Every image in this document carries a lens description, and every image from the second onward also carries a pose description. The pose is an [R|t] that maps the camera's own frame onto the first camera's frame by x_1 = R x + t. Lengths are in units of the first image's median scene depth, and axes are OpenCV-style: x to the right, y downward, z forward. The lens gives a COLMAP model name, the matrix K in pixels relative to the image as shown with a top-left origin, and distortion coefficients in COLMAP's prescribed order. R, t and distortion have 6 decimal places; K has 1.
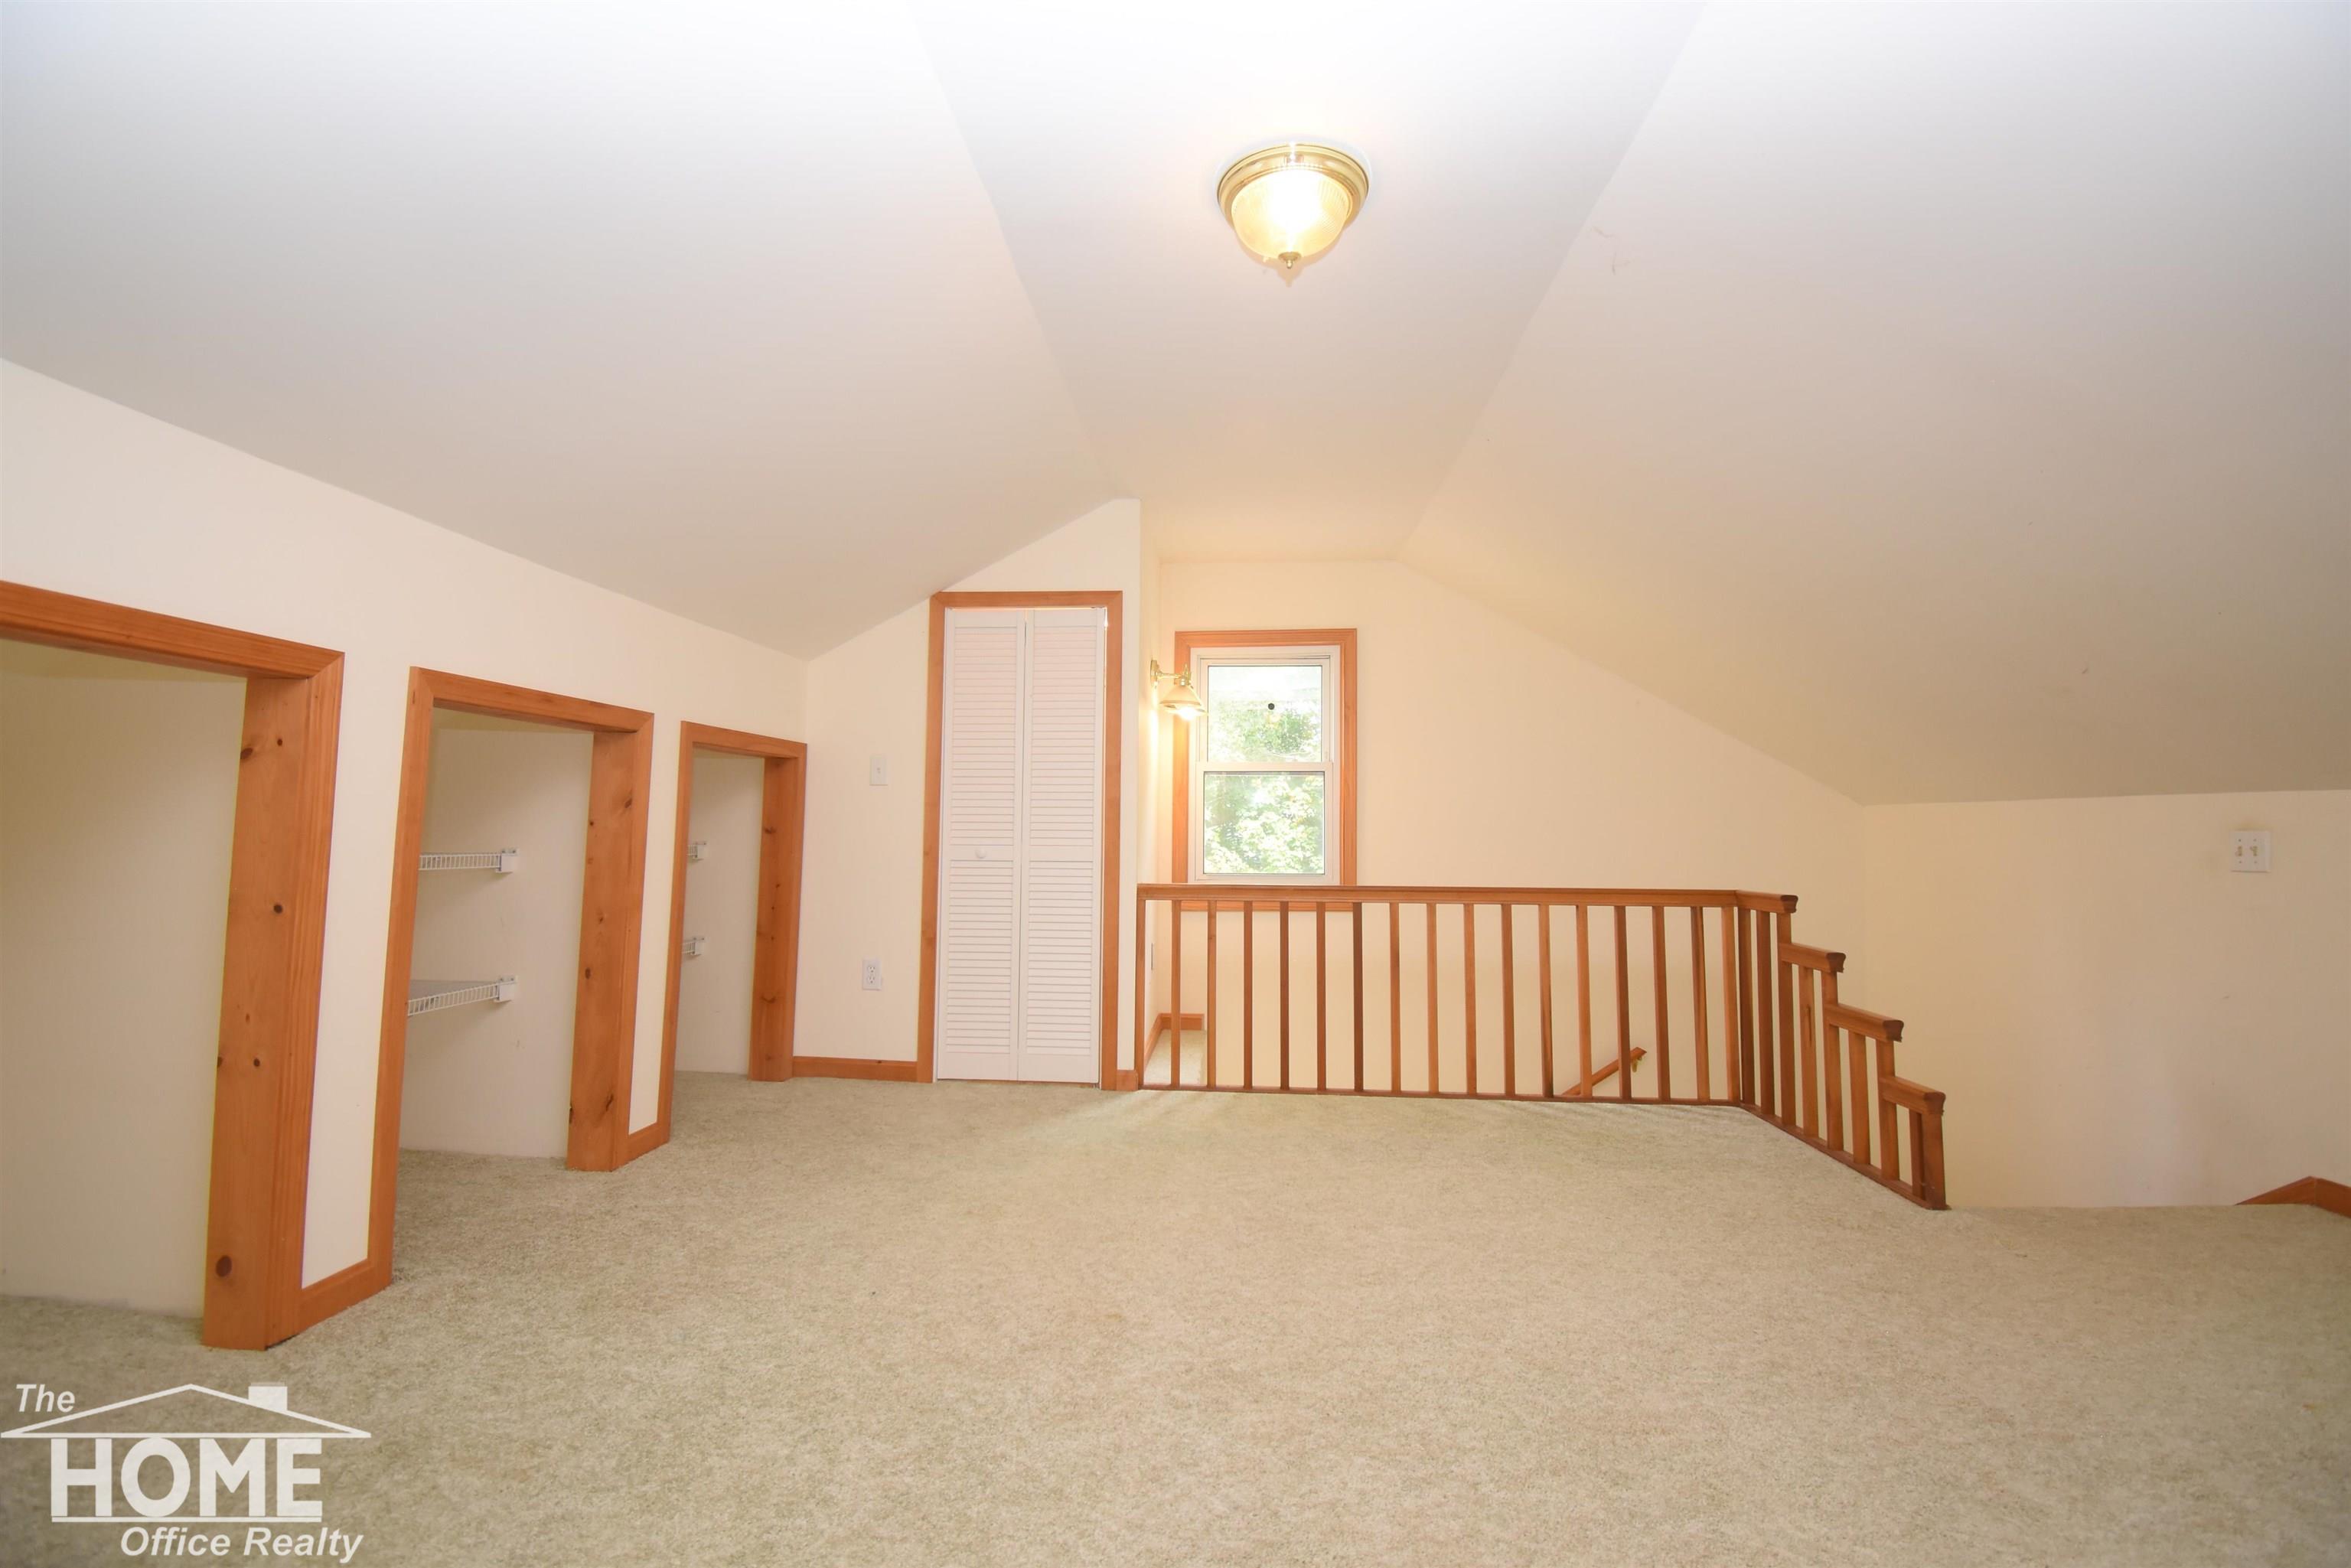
lens RADIAL K [[1038.6, 0, 1184.1], [0, 1038.6, 759.7], [0, 0, 1]] dist [0.014274, -0.022818]
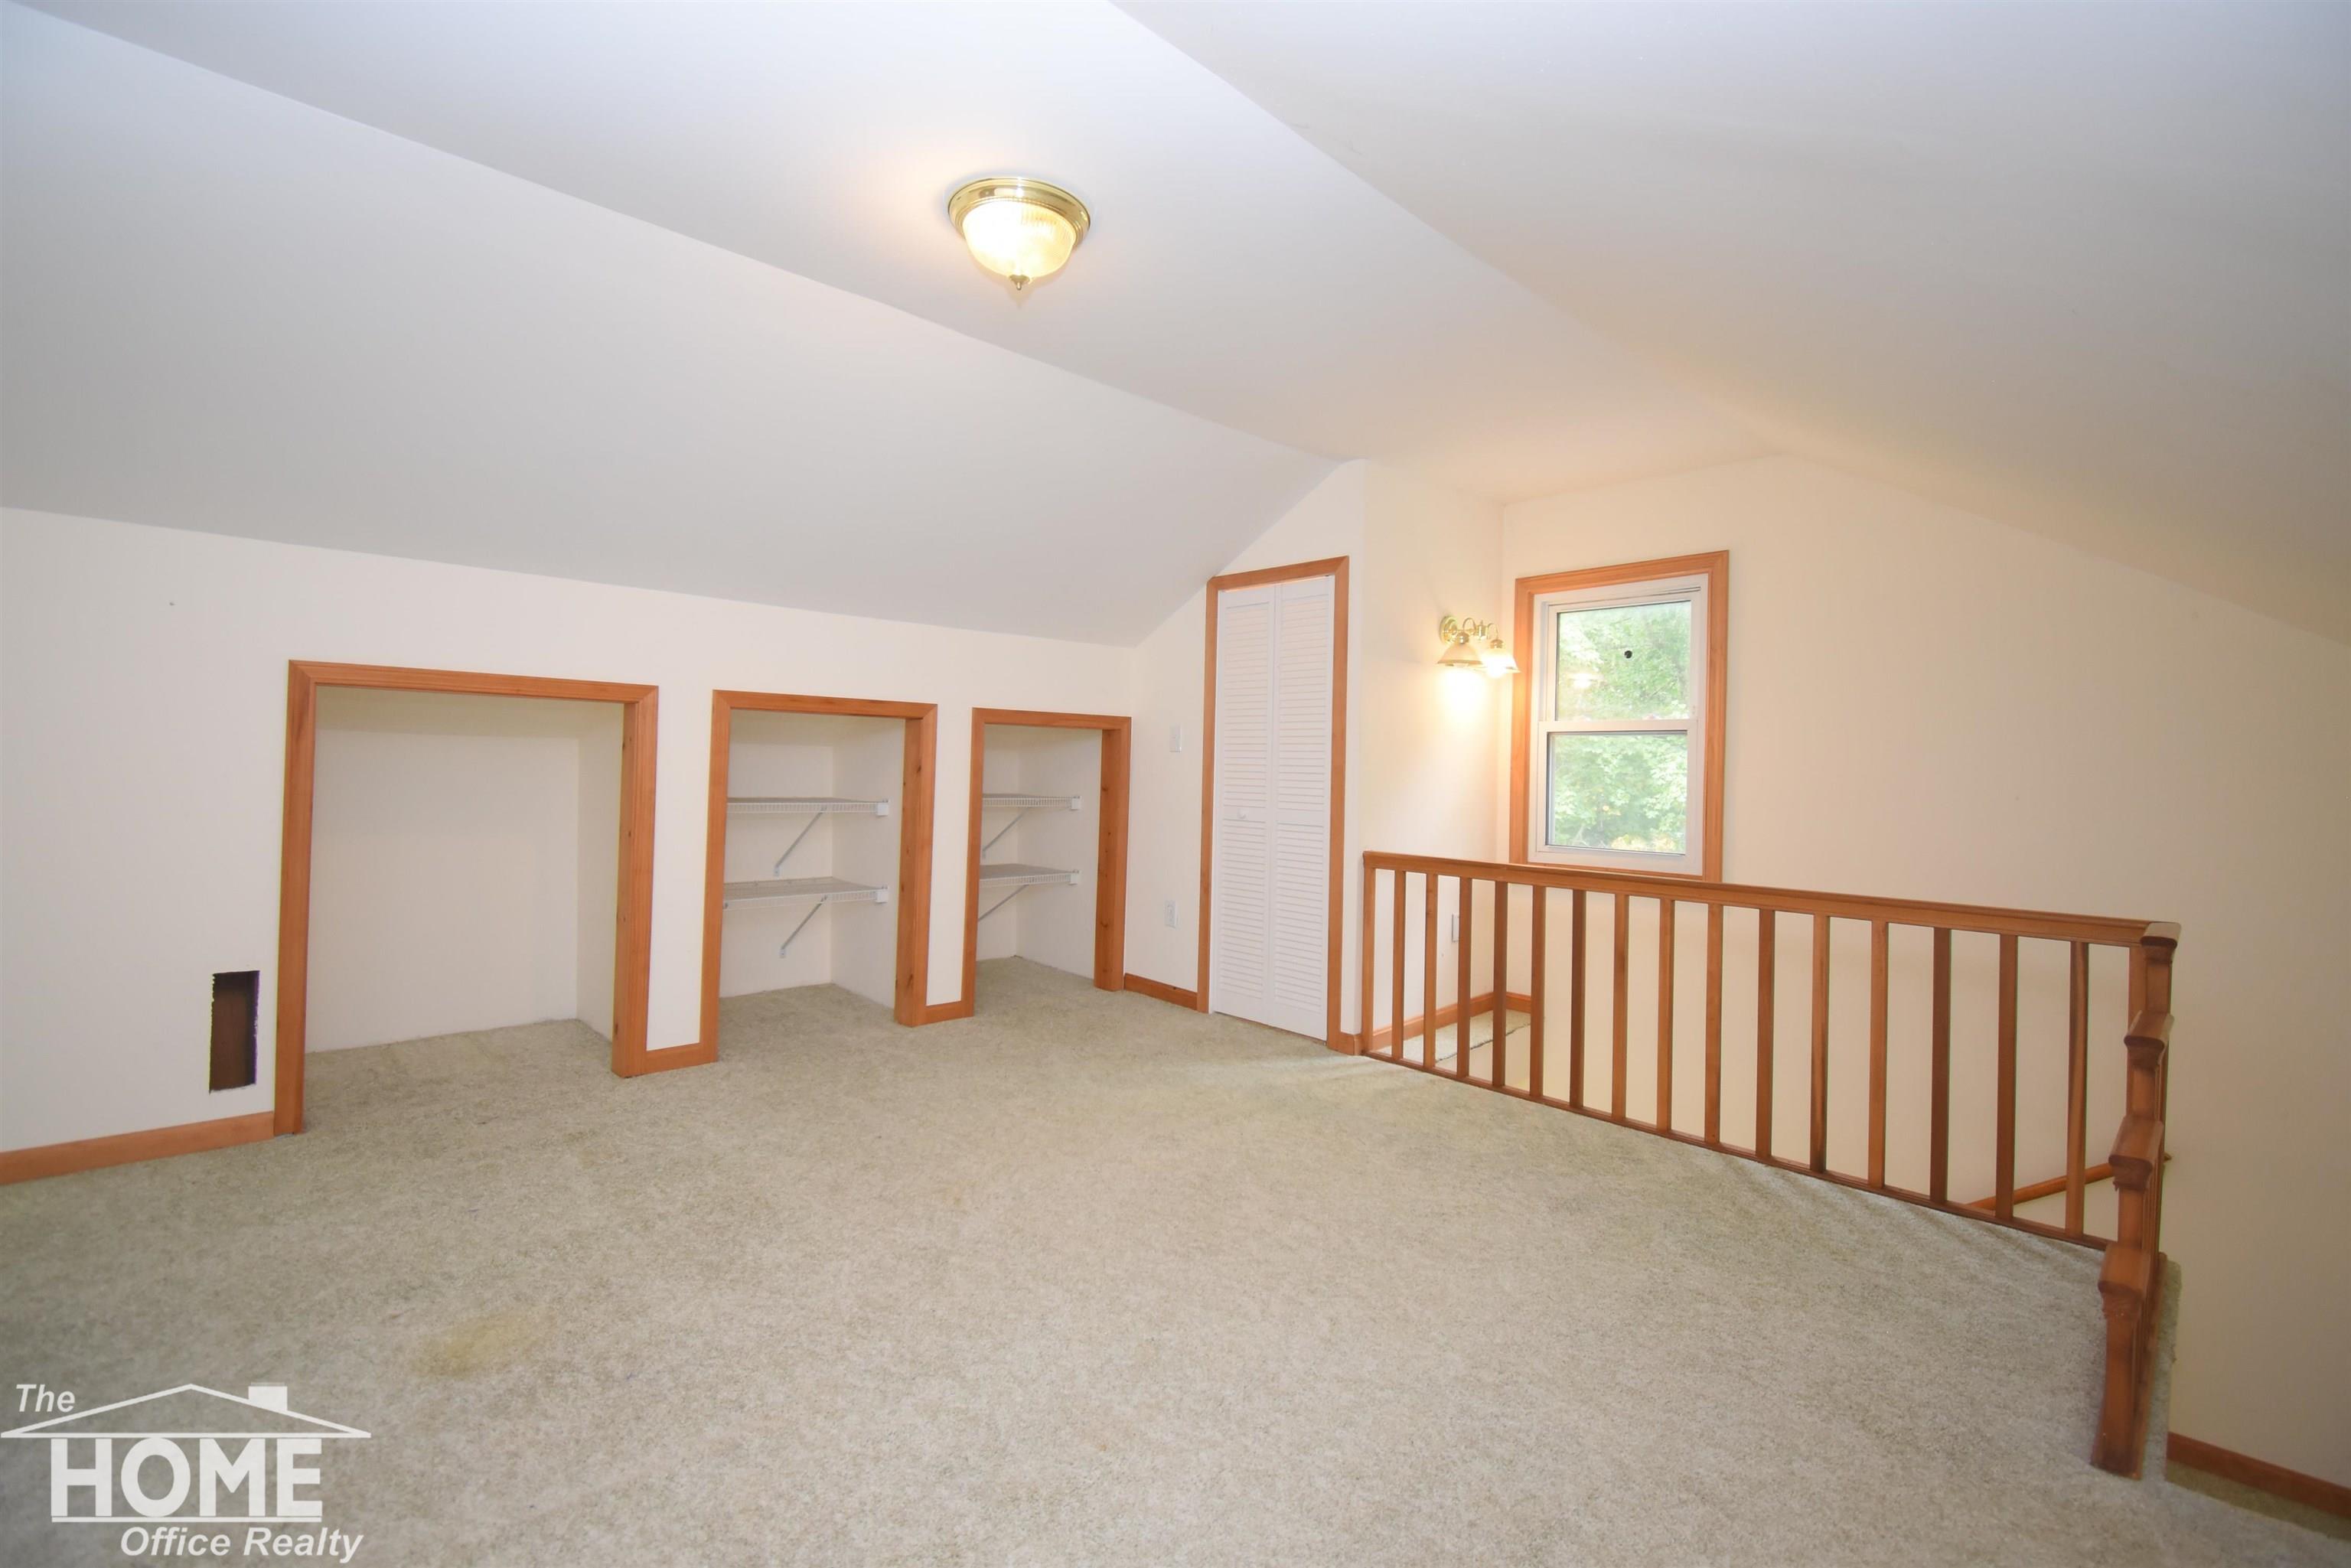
lens RADIAL K [[1038.6, 0, 1184.1], [0, 1038.6, 759.7], [0, 0, 1]] dist [0.014274, -0.022818]
pose [[0.743917, 0.006704, -0.668239, 0.497403], [0.029375, 0.998655, 0.042720, -0.015650], [0.667626, -0.051410, 0.742719, 0.152482]]
